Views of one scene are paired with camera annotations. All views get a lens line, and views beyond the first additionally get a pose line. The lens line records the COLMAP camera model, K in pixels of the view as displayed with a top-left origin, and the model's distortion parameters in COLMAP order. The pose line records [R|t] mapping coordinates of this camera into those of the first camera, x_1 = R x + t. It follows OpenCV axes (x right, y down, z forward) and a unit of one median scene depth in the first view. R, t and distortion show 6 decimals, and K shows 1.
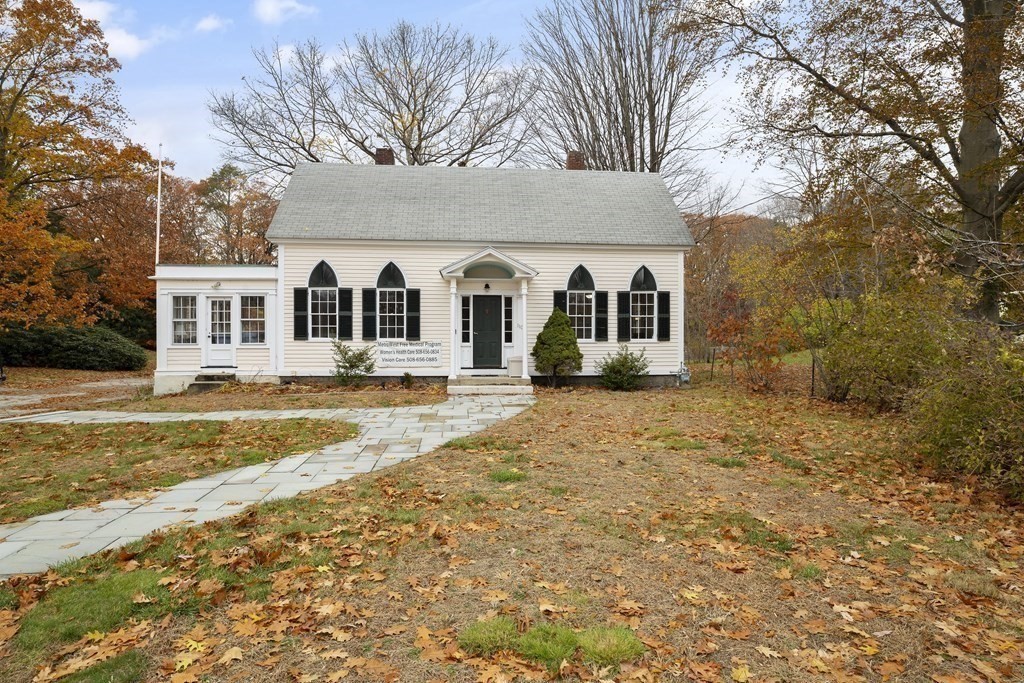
lens RADIAL K [[459.8, 0, 503.2], [0, 459.8, 343.0], [0, 0, 1]] dist [-0.010569, 0.000328]
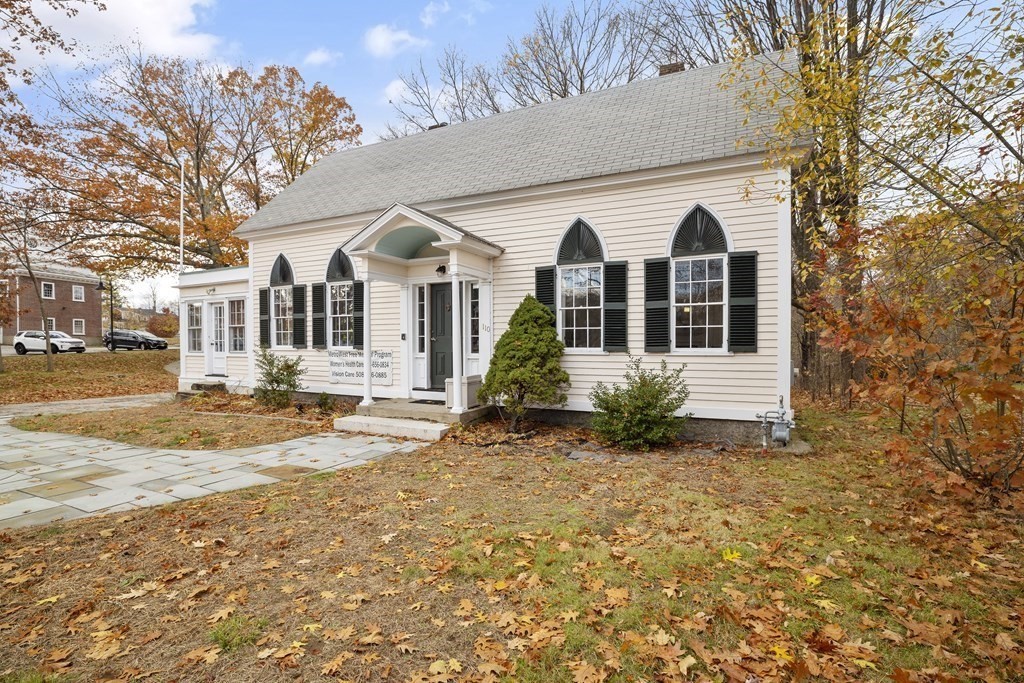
lens RADIAL K [[477.8, 0, 510.6], [0, 477.8, 354.7], [0, 0, 1]] dist [0.009844, 0.006830]
pose [[0.861800, 0.010569, -0.507138, 0.406551], [-0.006753, 0.999933, 0.009364, -0.005436], [0.507203, -0.004645, 0.861814, 0.444129]]
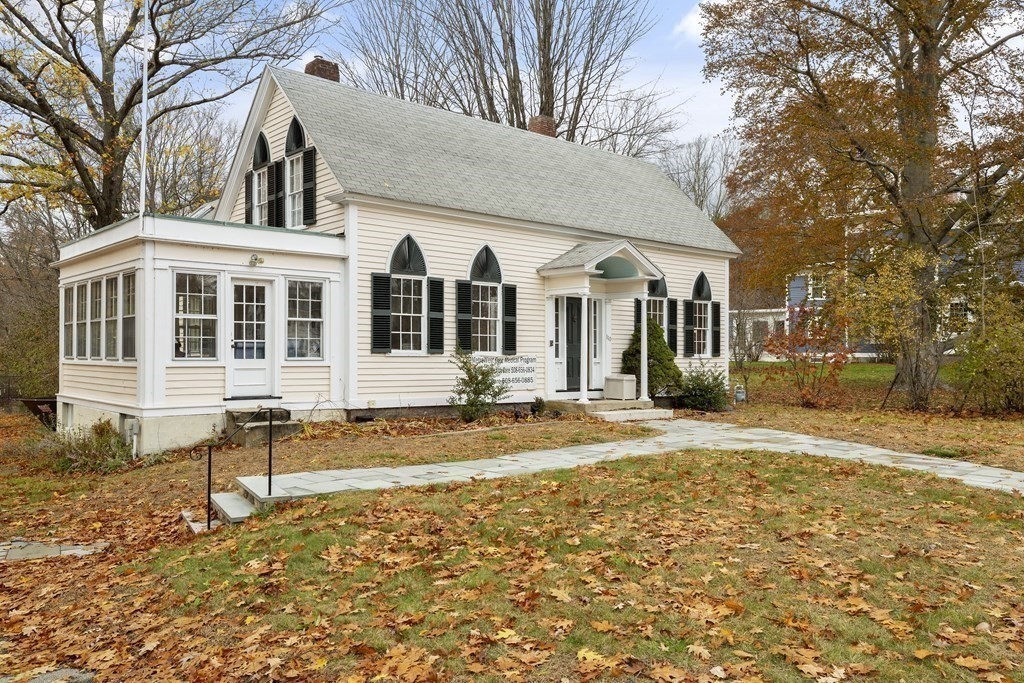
lens RADIAL K [[827.0, 0, 502.5], [0, 827.0, 339.9], [0, 0, 1]] dist [0.030407, 0.000155]
pose [[0.800630, 0.016029, 0.598945, -0.987240], [-0.006478, 0.999815, -0.018098, -0.005288], [-0.599124, 0.010610, 0.800586, -0.052809]]
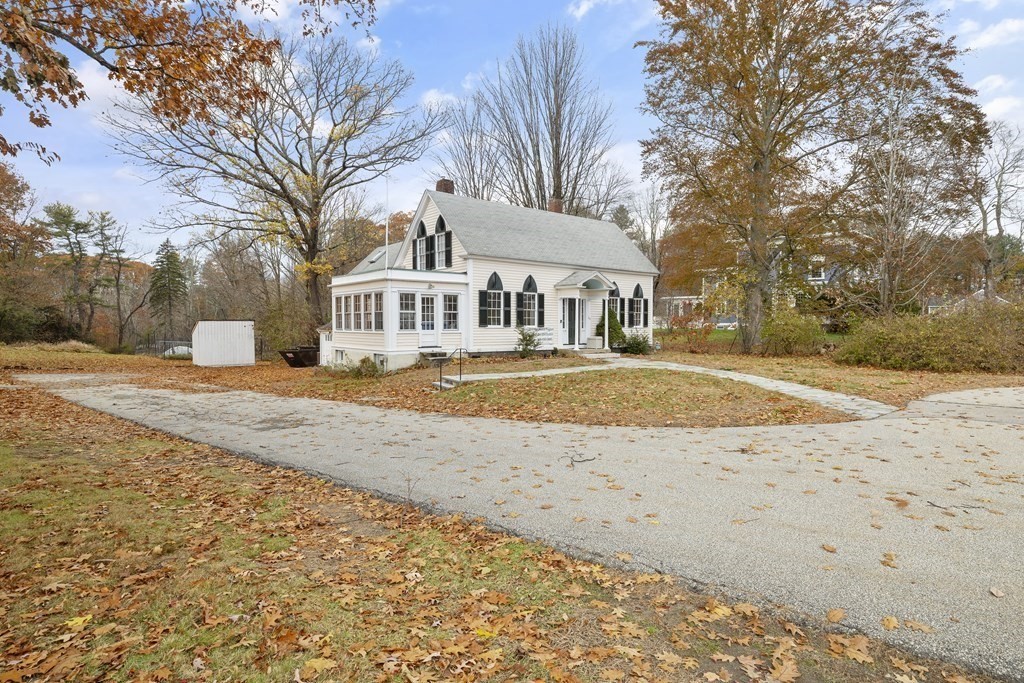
lens RADIAL K [[599.6, 0, 520.0], [0, 599.6, 341.8], [0, 0, 1]] dist [0.001207, -0.000051]
pose [[0.802776, -0.015641, 0.596076, -1.430817], [-0.003245, 0.999527, 0.030597, -0.017197], [-0.596272, -0.026497, 0.802345, -0.559734]]
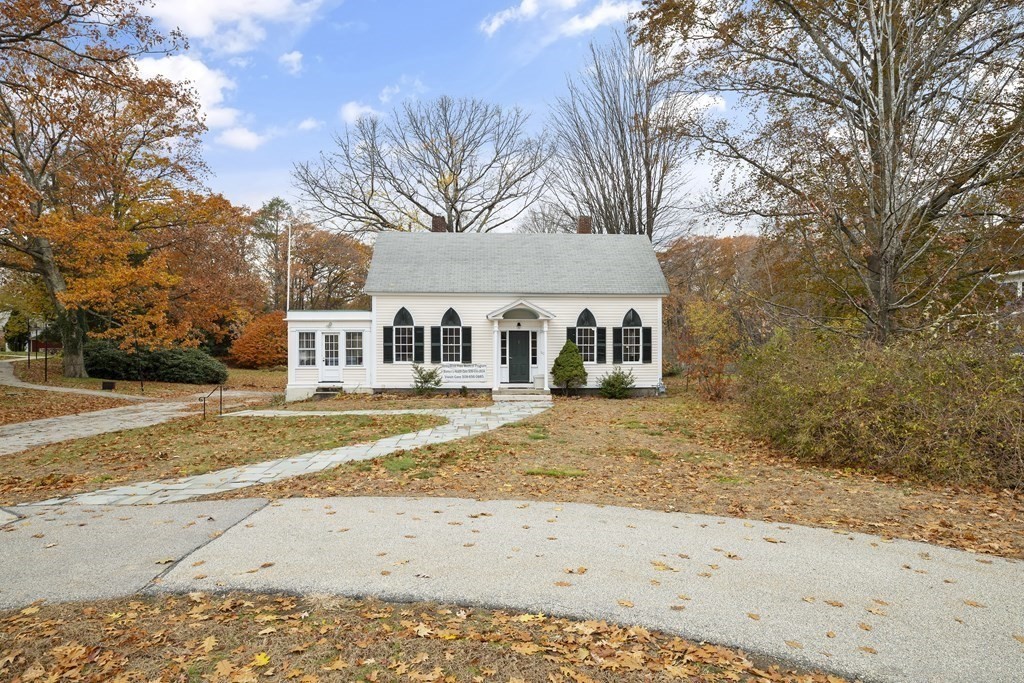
lens RADIAL K [[459.8, 0, 507.8], [0, 459.8, 351.4], [0, 0, 1]] dist [-0.010569, 0.000328]
pose [[0.999449, -0.001600, -0.033162, -0.022458], [0.001248, 0.999943, -0.010634, -0.026187], [0.033177, 0.010587, 0.999393, -0.402044]]
